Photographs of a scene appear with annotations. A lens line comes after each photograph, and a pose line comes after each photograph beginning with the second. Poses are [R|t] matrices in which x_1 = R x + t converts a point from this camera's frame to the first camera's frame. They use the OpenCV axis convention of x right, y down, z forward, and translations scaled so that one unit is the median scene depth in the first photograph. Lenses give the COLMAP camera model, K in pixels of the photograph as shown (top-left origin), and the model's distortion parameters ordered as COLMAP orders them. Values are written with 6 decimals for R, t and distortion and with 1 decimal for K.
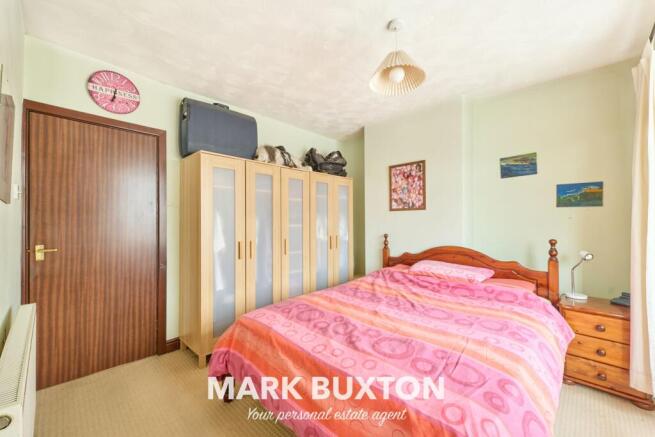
lens RADIAL K [[269.9, 0, 330.1], [0, 269.9, 220.9], [0, 0, 1]] dist [0.000717, -0.000033]
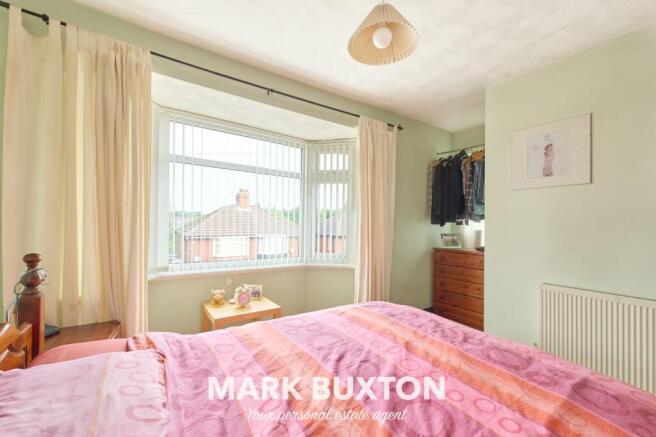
lens RADIAL K [[270.3, 0, 330.6], [0, 270.3, 220.9], [0, 0, 1]] dist [0.000717, -0.000033]
pose [[-0.976491, -0.011271, 0.215262, 0.126456], [-0.012688, 0.999906, -0.005201, 0.002428], [-0.215183, -0.007810, -0.976542, 1.022985]]
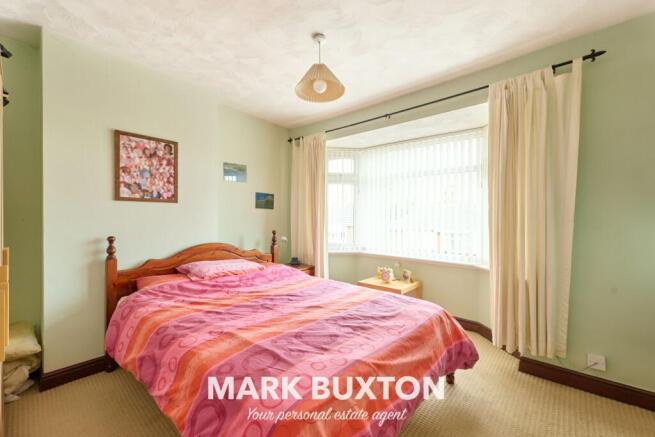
lens RADIAL K [[269.9, 0, 330.1], [0, 269.9, 220.9], [0, 0, 1]] dist [0.000717, -0.000033]
pose [[-0.048205, 0.000815, 0.998837, -0.485411], [-0.004463, 0.999990, -0.001032, 0.011969], [-0.998827, -0.004507, -0.048201, 0.572209]]
